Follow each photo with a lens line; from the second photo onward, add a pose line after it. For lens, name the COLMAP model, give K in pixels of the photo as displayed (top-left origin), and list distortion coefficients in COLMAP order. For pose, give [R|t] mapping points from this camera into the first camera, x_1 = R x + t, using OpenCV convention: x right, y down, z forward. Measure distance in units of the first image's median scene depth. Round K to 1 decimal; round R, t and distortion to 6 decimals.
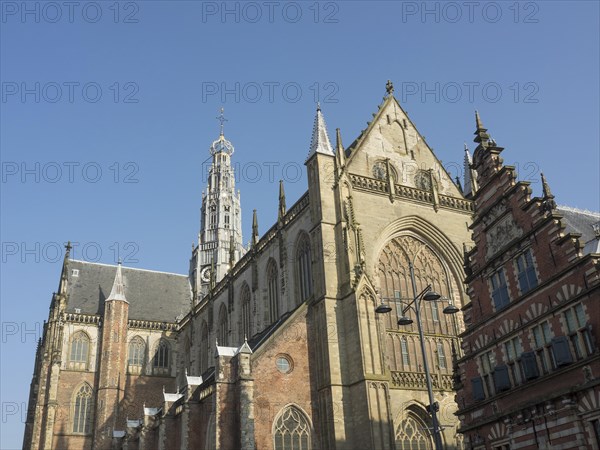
lens RADIAL K [[652.9, 0, 300.0], [0, 652.9, 225.0], [0, 0, 1]] dist [-0.015061, -0.009716]
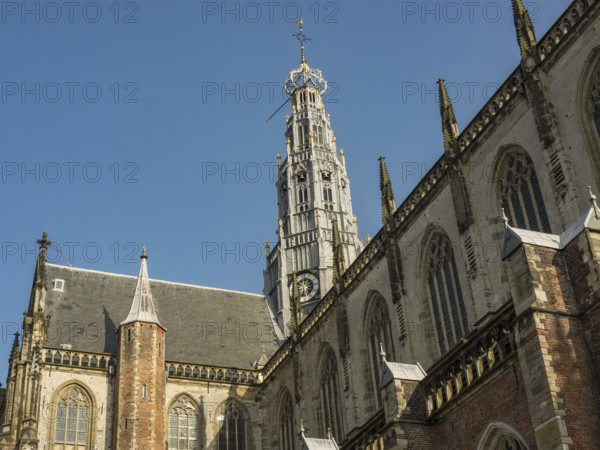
lens RADIAL K [[945.3, 0, 300.0], [0, 945.3, 225.0], [0, 0, 1]] dist [0.030277, -0.016057]
pose [[0.997659, -0.049371, -0.047310, -0.116847], [0.043316, 0.991656, -0.121419, 0.131448], [0.052909, 0.119086, 0.991473, 0.258029]]
